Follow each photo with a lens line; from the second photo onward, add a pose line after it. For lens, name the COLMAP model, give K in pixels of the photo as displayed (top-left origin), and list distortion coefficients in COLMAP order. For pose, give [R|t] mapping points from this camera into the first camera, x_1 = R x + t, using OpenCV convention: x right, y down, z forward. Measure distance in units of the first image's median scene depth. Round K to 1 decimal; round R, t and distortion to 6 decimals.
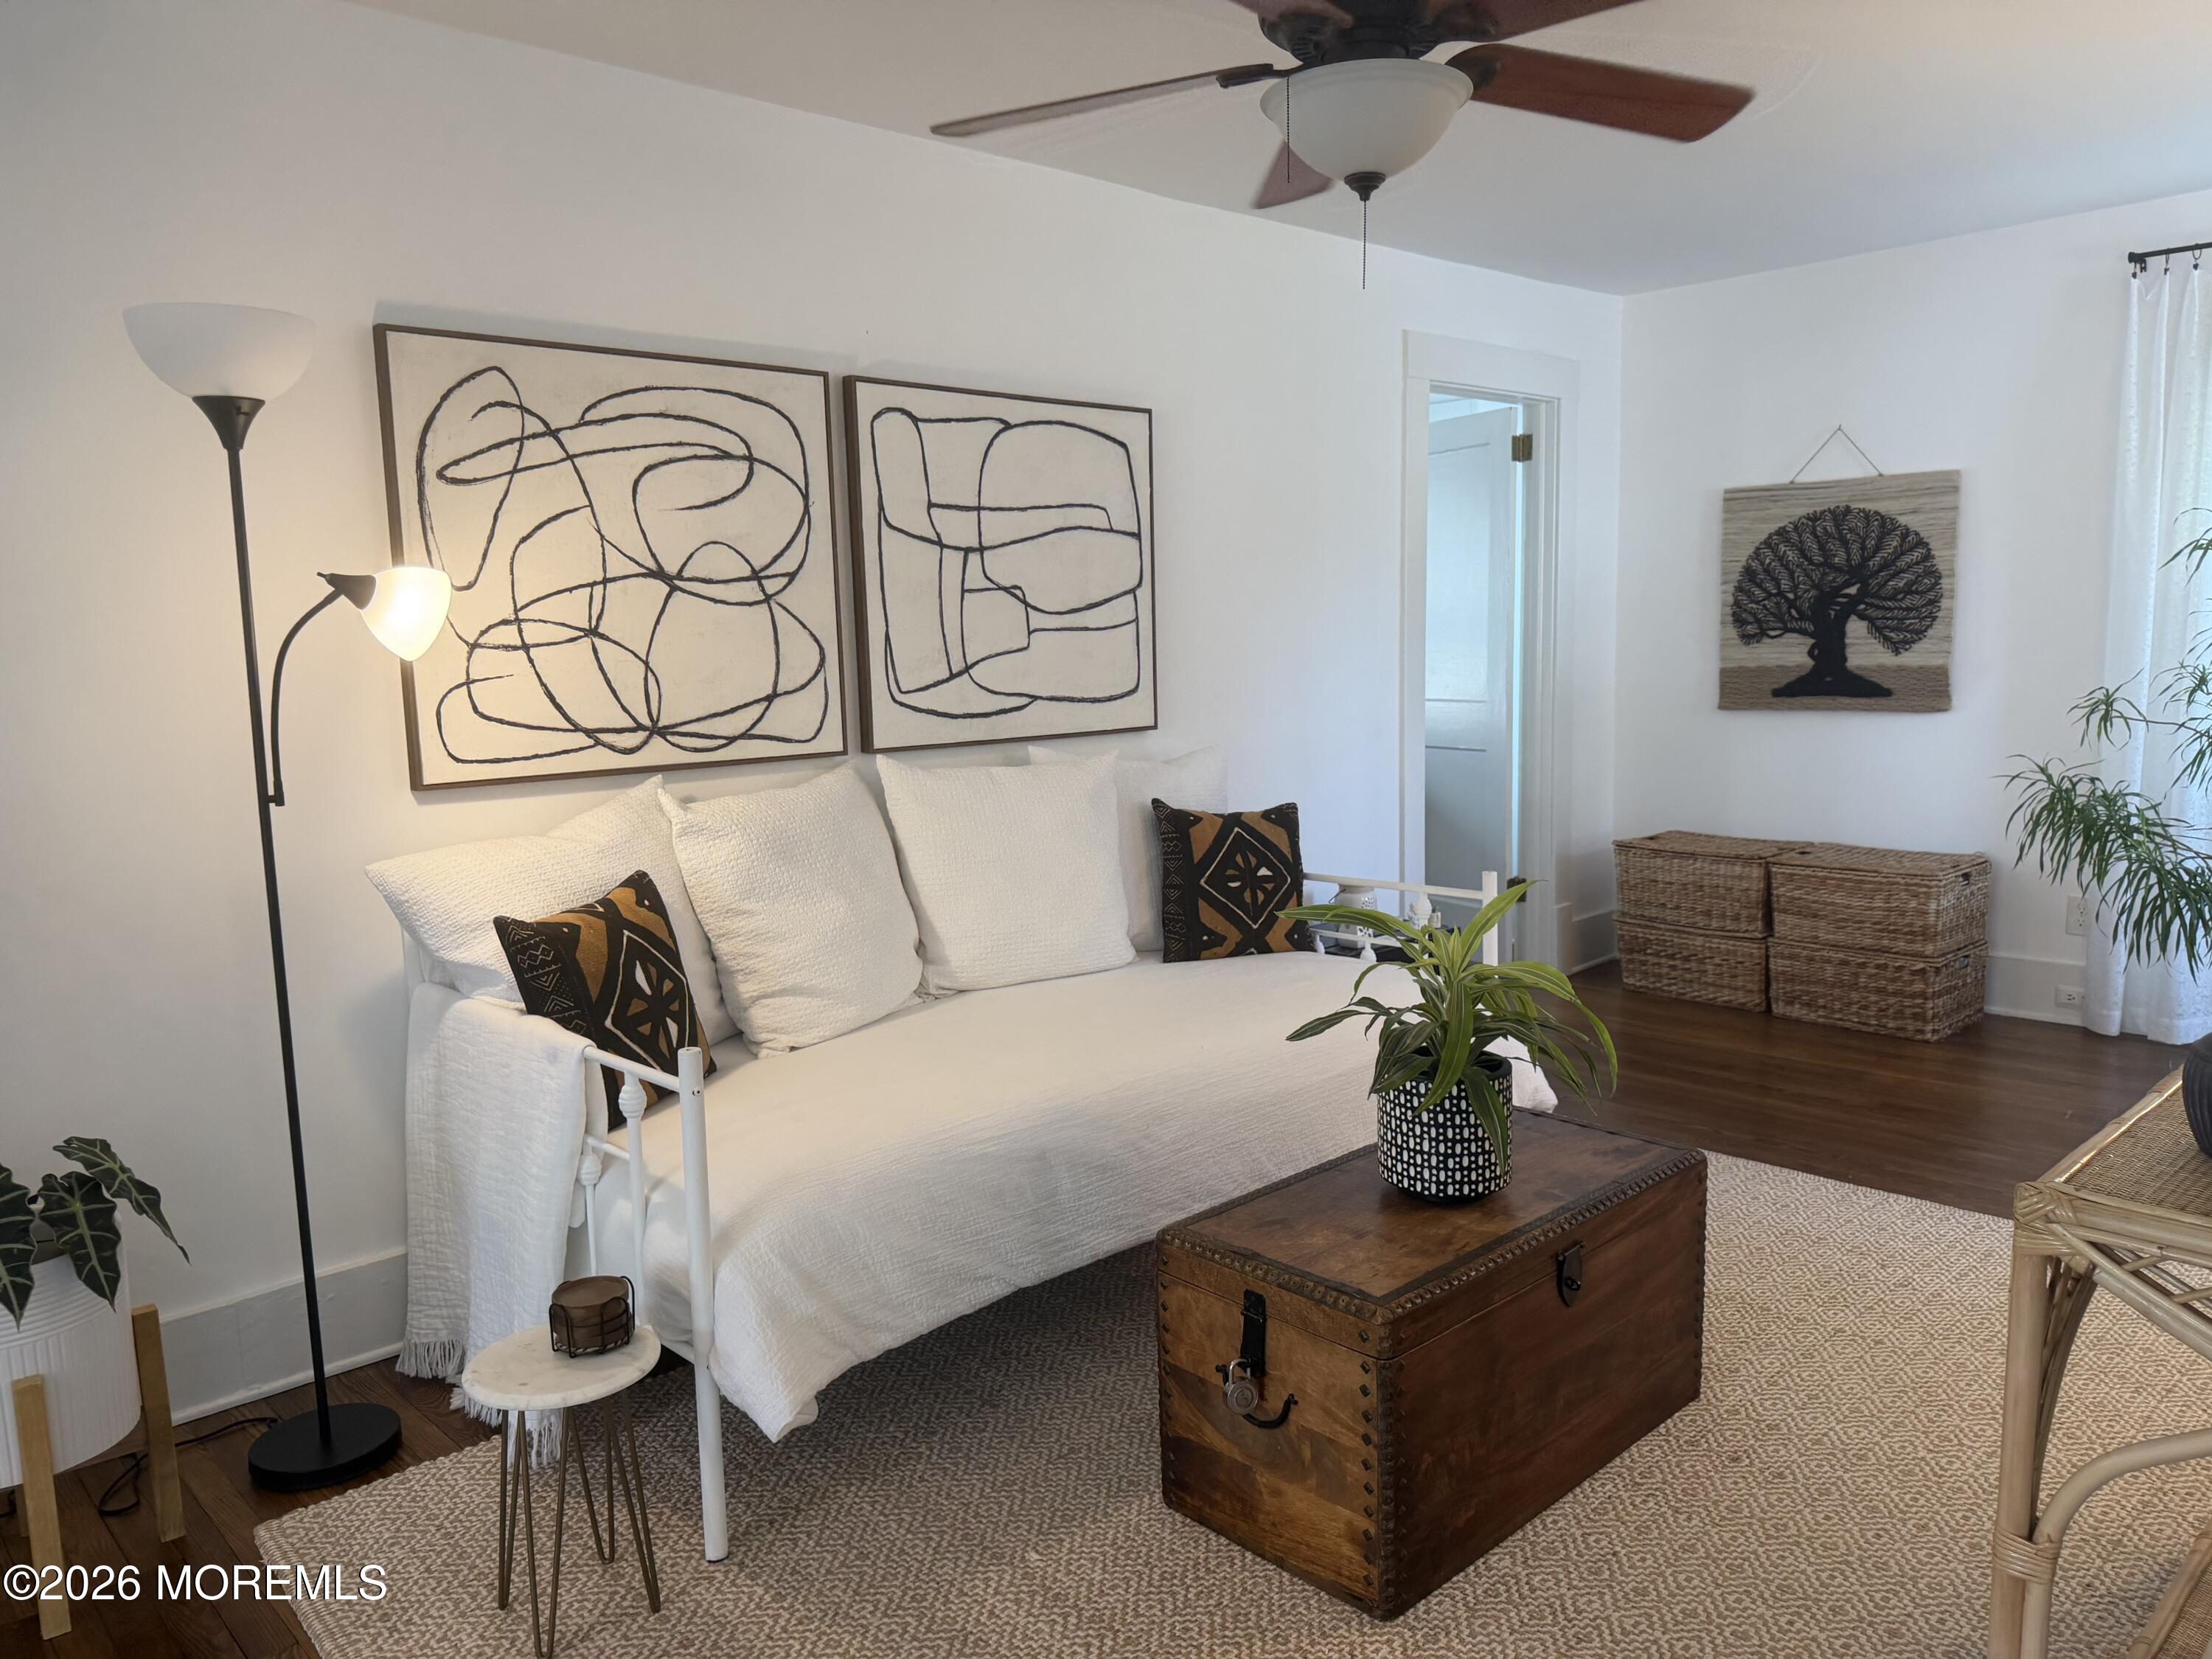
lens RADIAL K [[1534.3, 0, 1135.4], [0, 1534.3, 836.5], [0, 0, 1]] dist [0.172985, -0.362895]
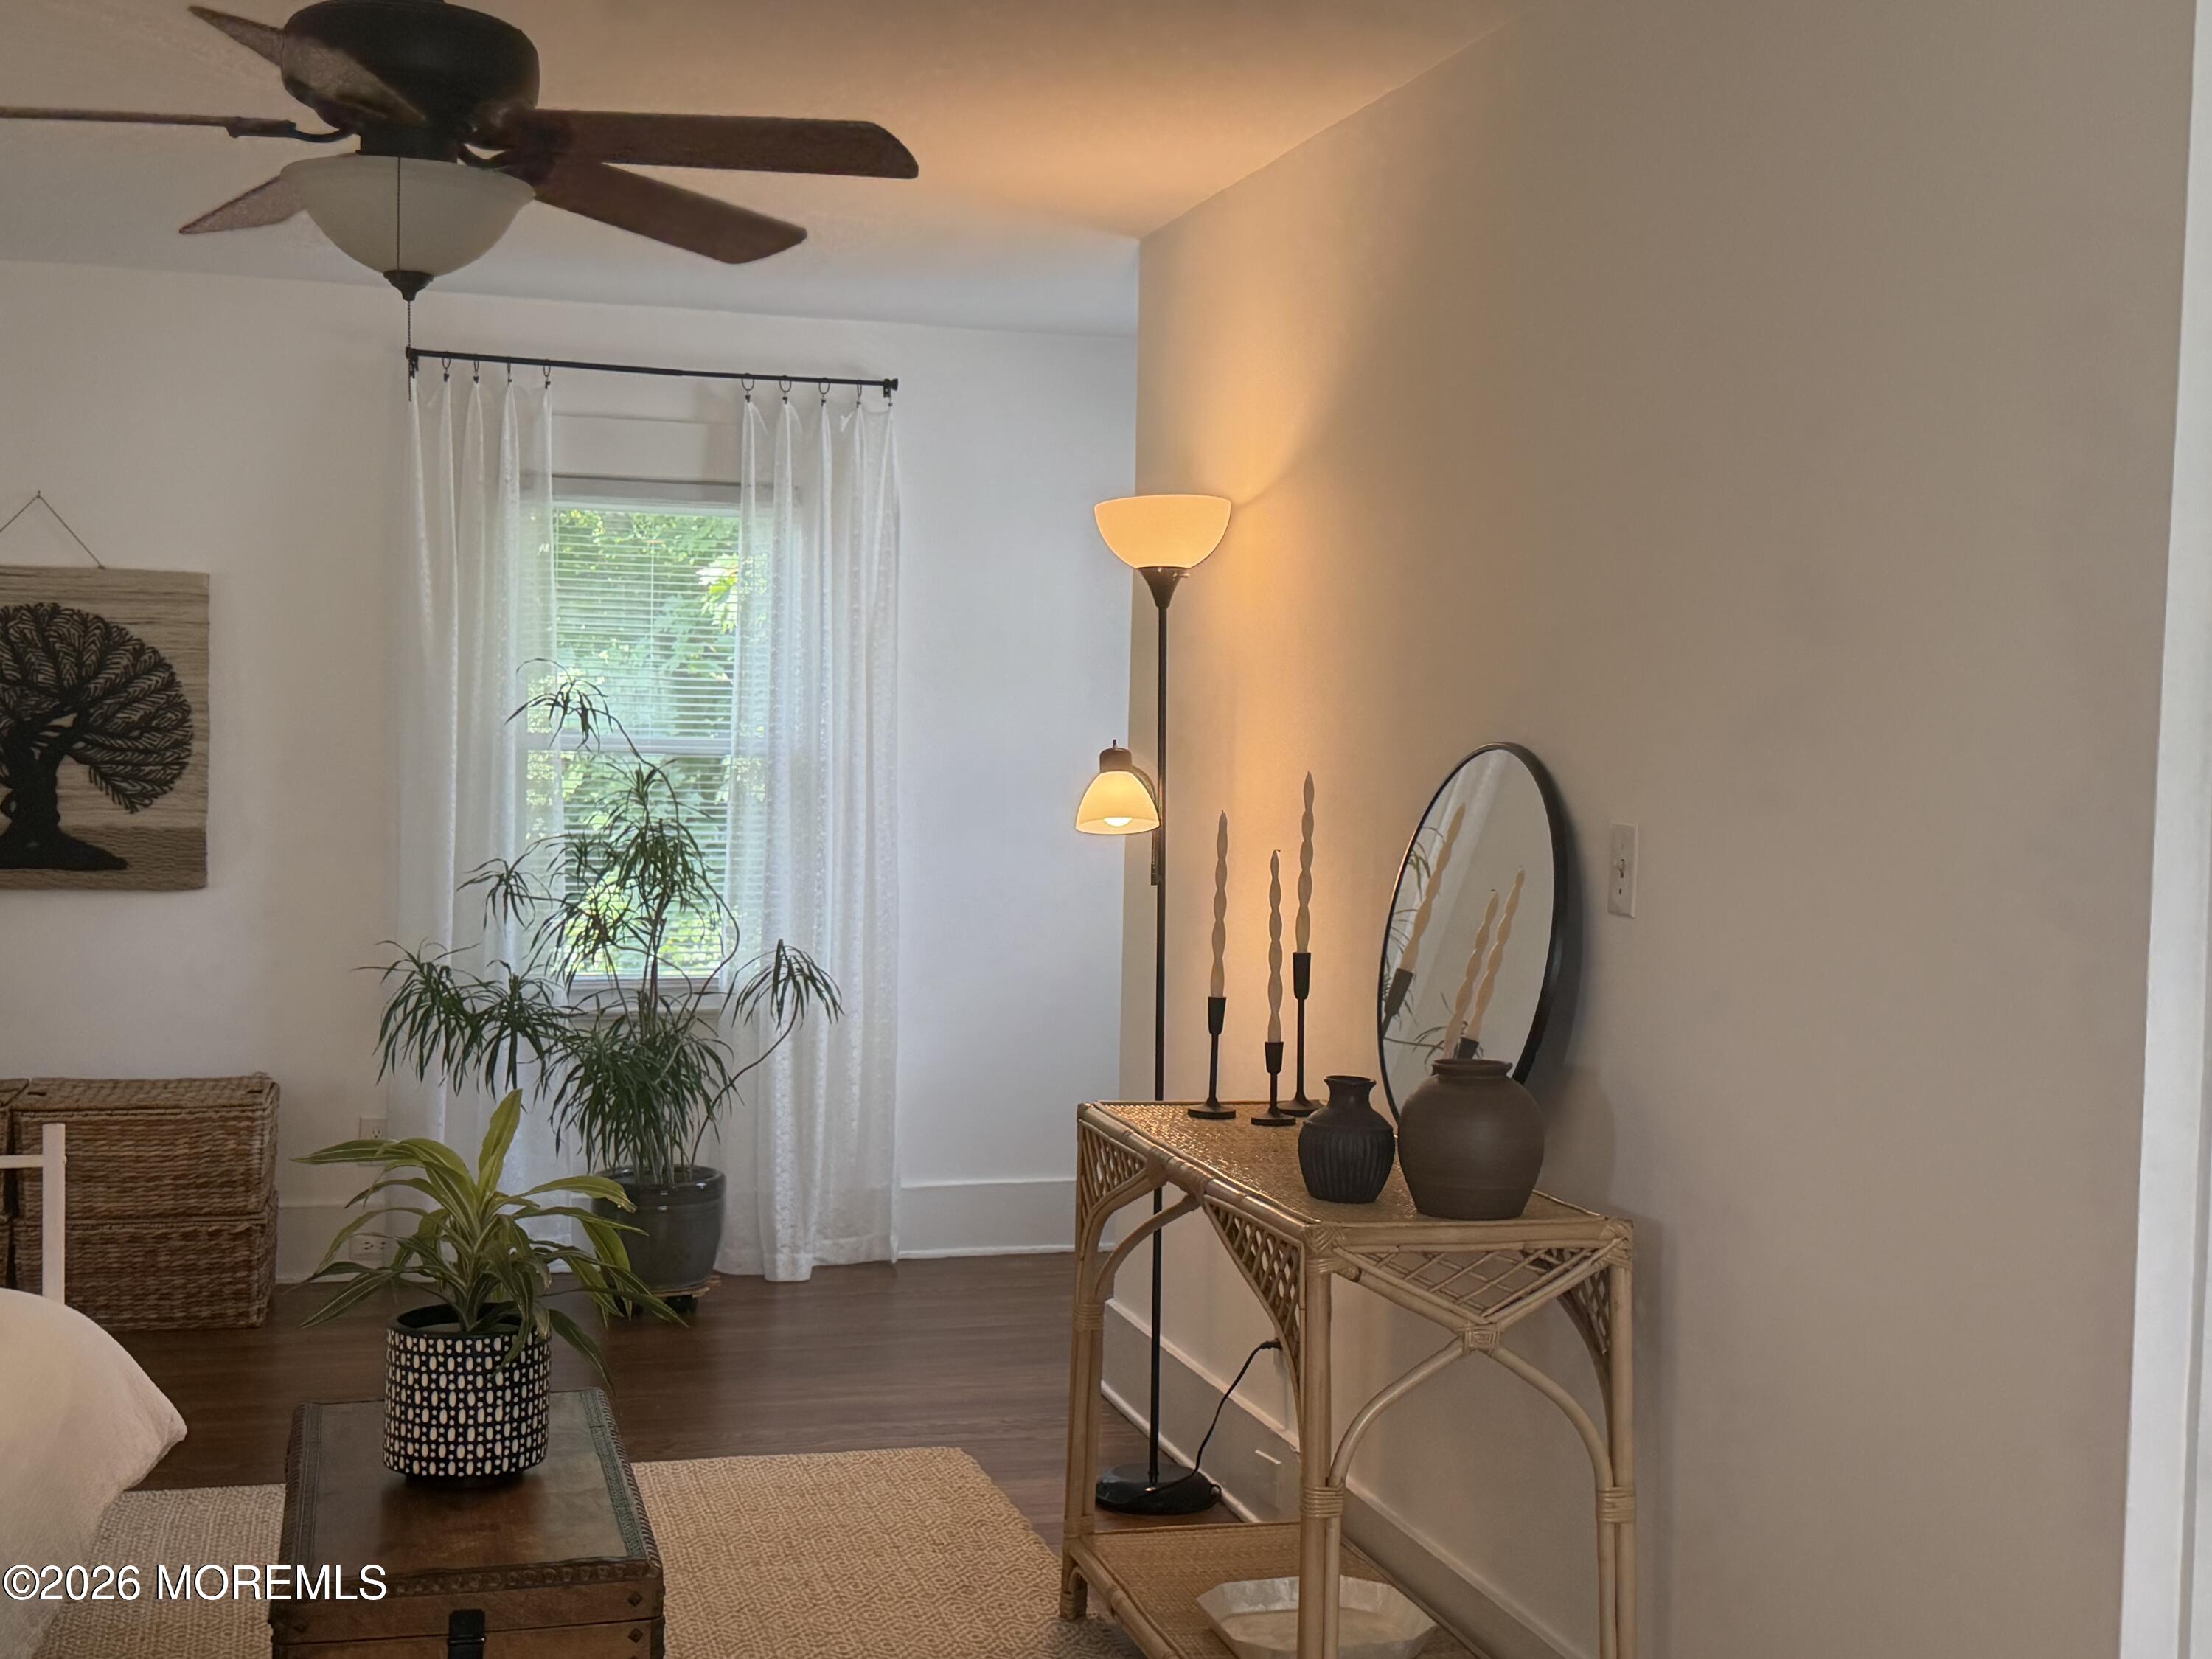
lens RADIAL K [[2711.6, 0, 1114.5], [0, 2711.6, 834.4], [0, 0, 1]] dist [0.186489, -0.386676]
pose [[0.466113, 0.007159, 0.884696, -0.471363], [0.079729, 0.995559, -0.050062, -0.005006], [-0.881125, 0.093871, 0.463472, -0.002323]]
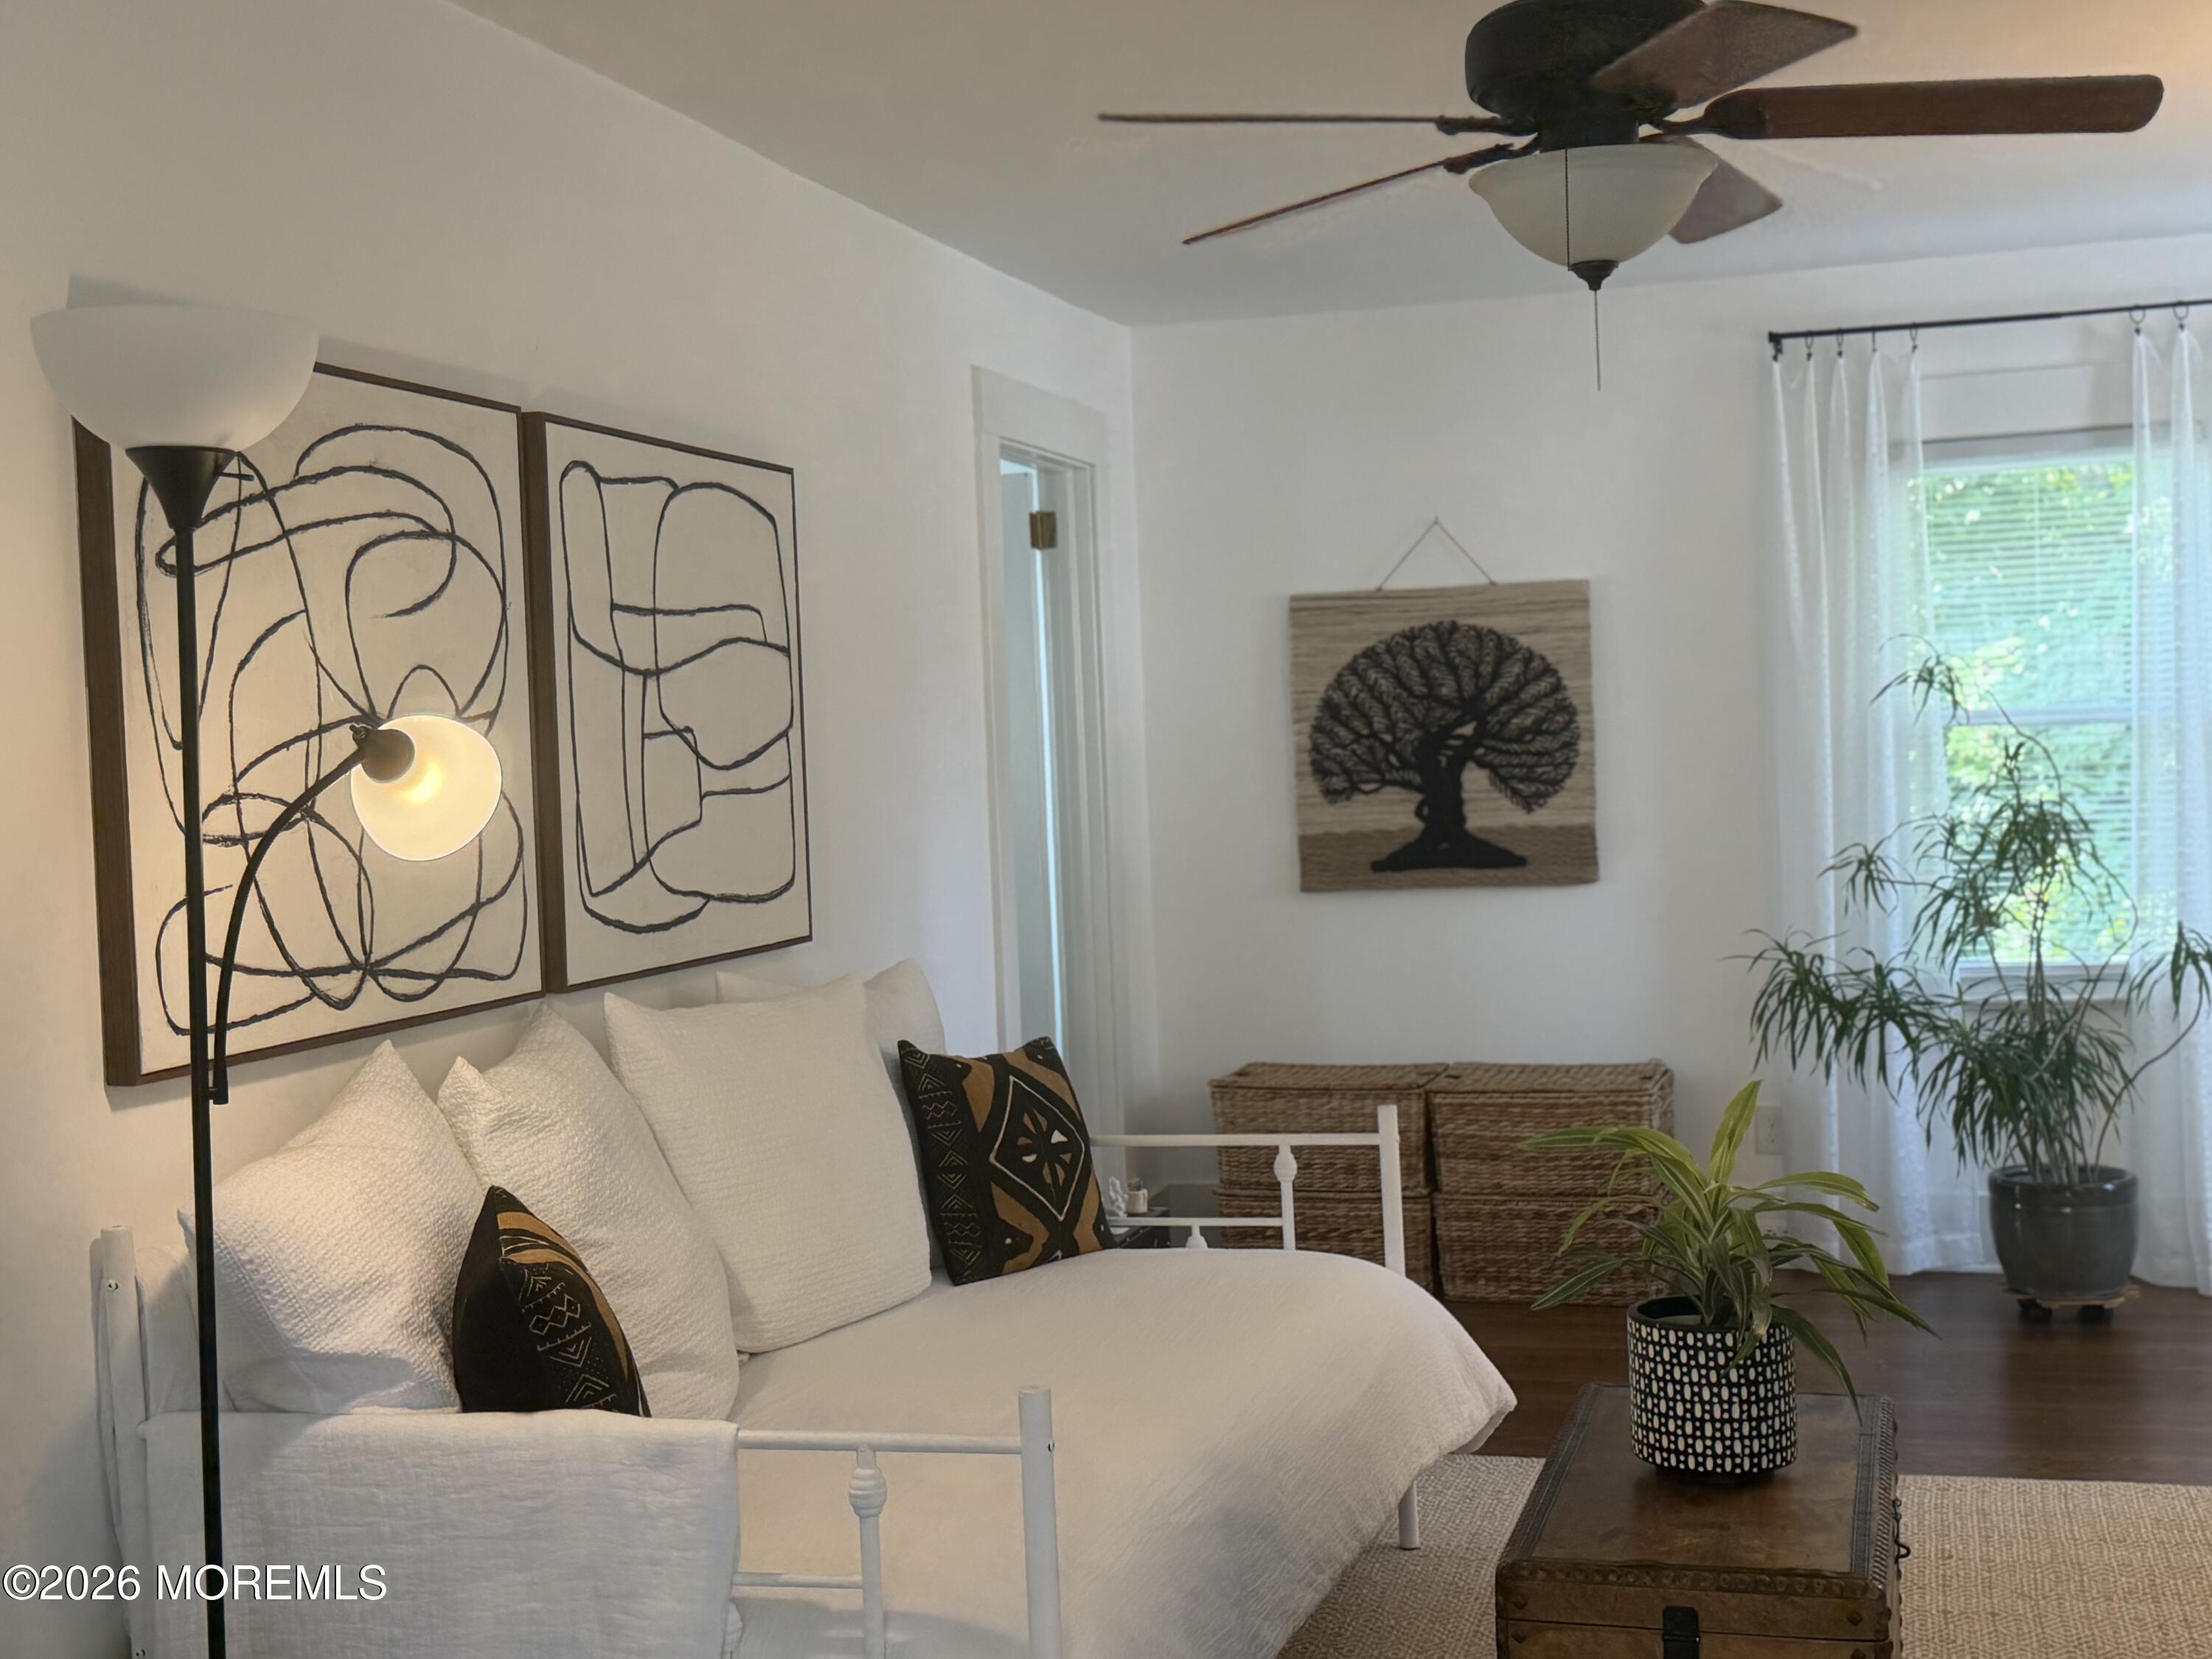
lens RADIAL K [[2709.0, 0, 1119.5], [0, 2709.0, 844.4], [0, 0, 1]] dist [0.167164, -0.319475]
pose [[0.860719, -0.026545, 0.508388, -0.397811], [0.082857, 0.992629, -0.088450, 0.002122], [-0.502292, 0.118254, 0.856574, -0.052294]]
